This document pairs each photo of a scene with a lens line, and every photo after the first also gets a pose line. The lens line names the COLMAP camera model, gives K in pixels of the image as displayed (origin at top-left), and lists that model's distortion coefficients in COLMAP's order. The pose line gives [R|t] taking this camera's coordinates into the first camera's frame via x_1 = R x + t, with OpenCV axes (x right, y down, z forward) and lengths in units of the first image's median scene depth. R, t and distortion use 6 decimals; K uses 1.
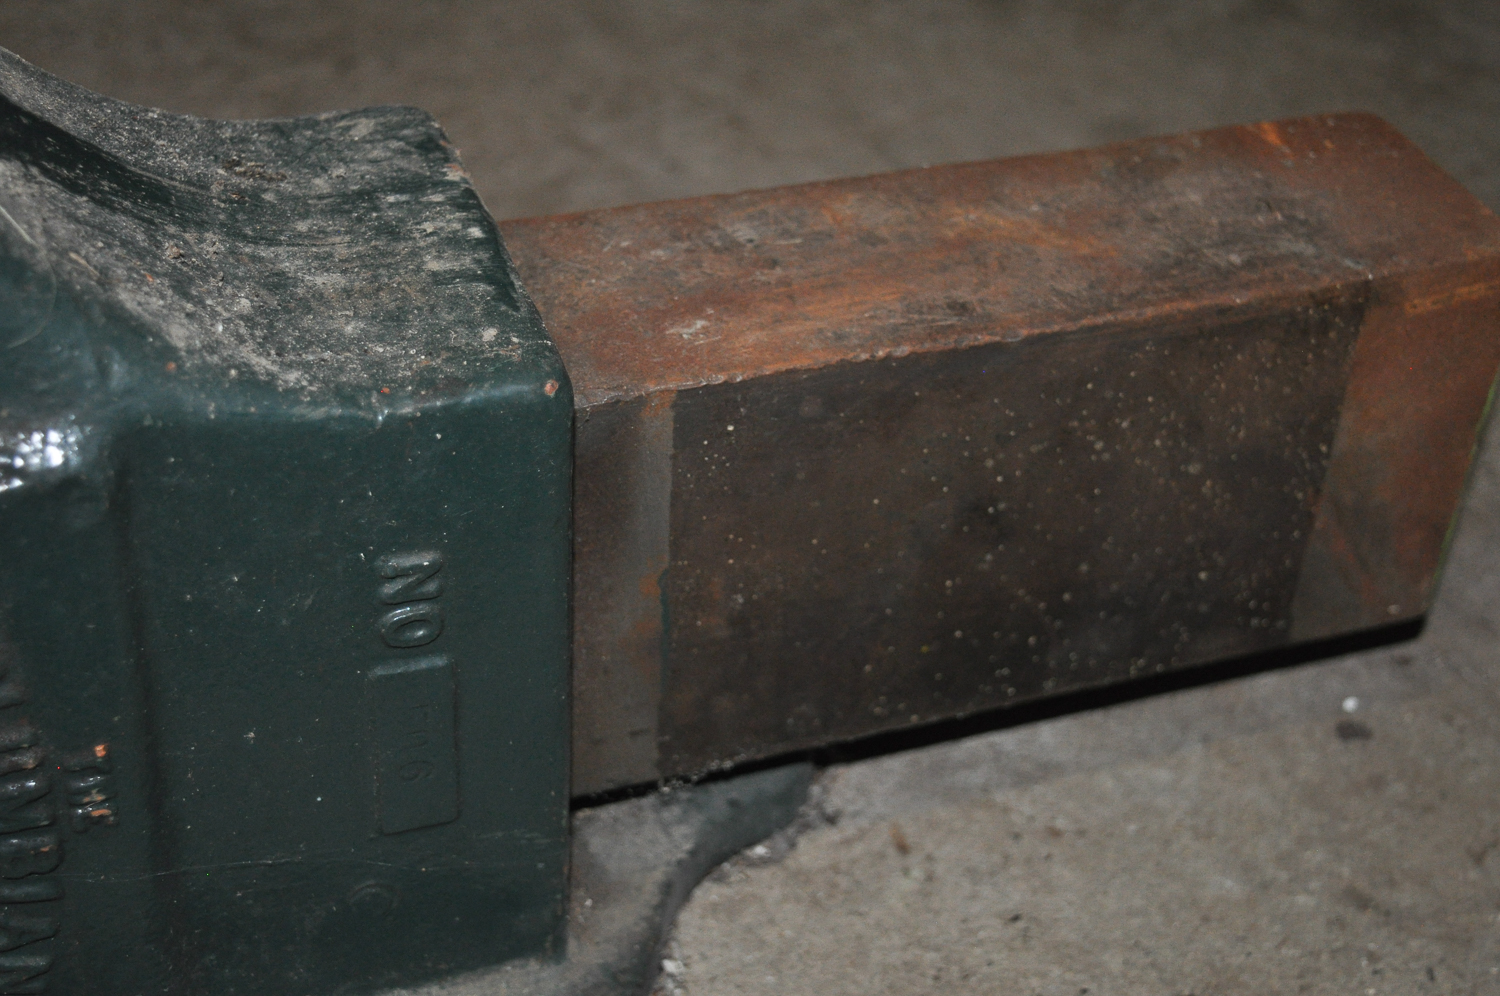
lens RADIAL K [[2501.1, 0, 751.0], [0, 2501.1, 497.9], [0, 0, 1]] dist [-0.028811, 0.000000]
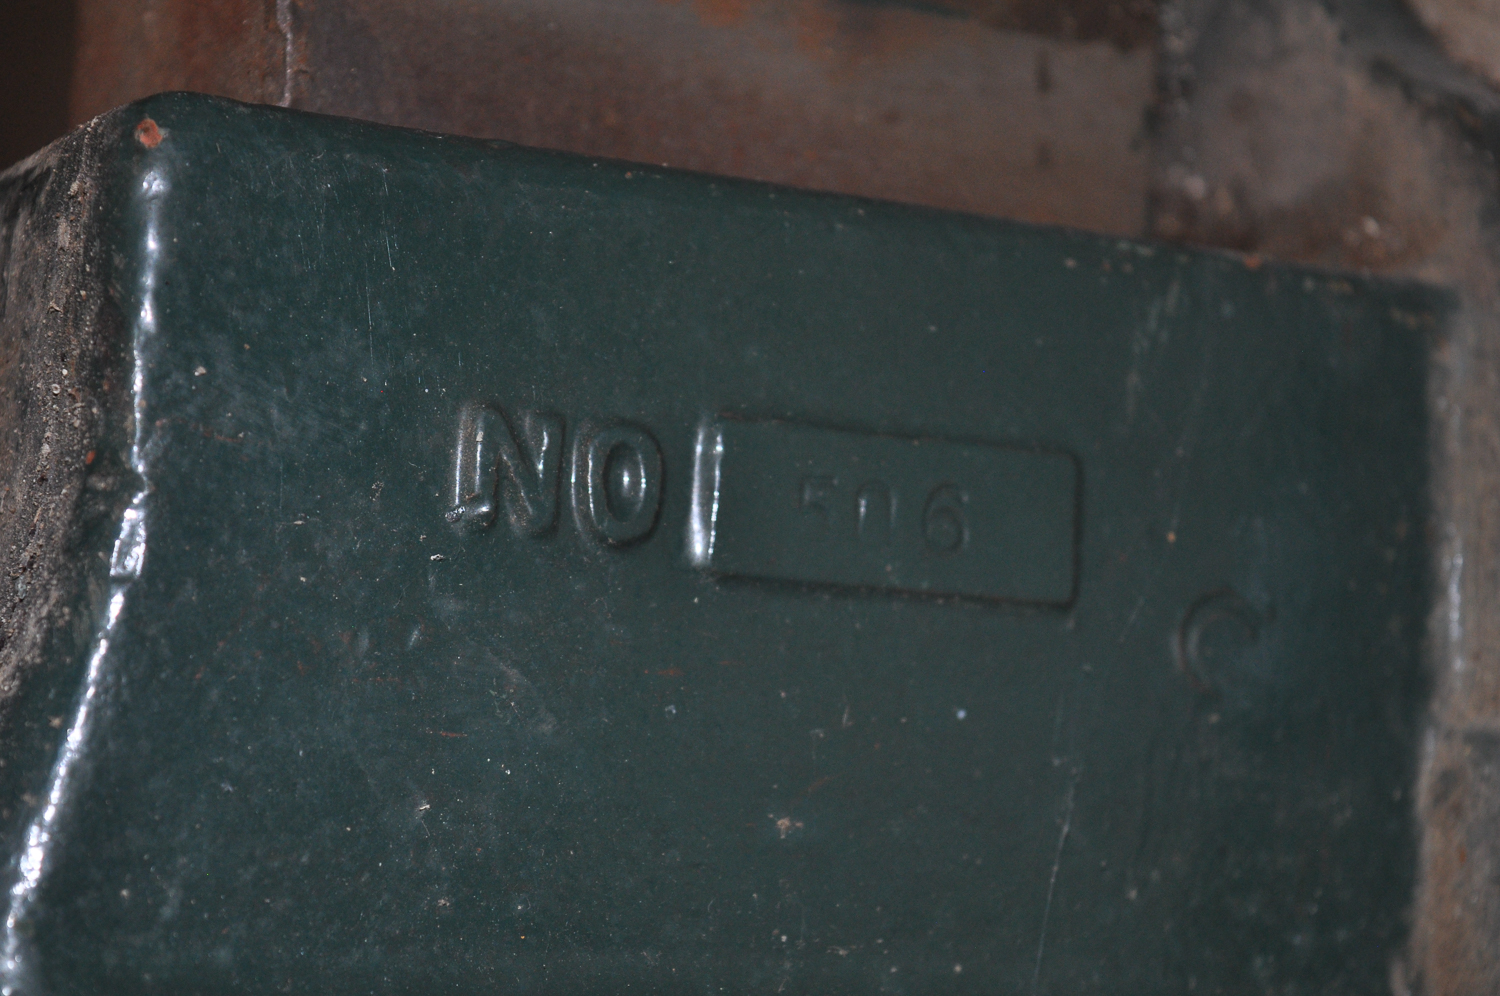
lens RADIAL K [[3454.3, 0, 750.7], [0, 3454.3, 498.2], [0, 0, 1]] dist [0.072525, 0.000000]
pose [[0.155440, -0.965178, -0.210403, 0.012719], [0.971545, 0.187900, -0.144200, 0.165108], [0.178713, -0.182001, 0.966921, 0.297468]]
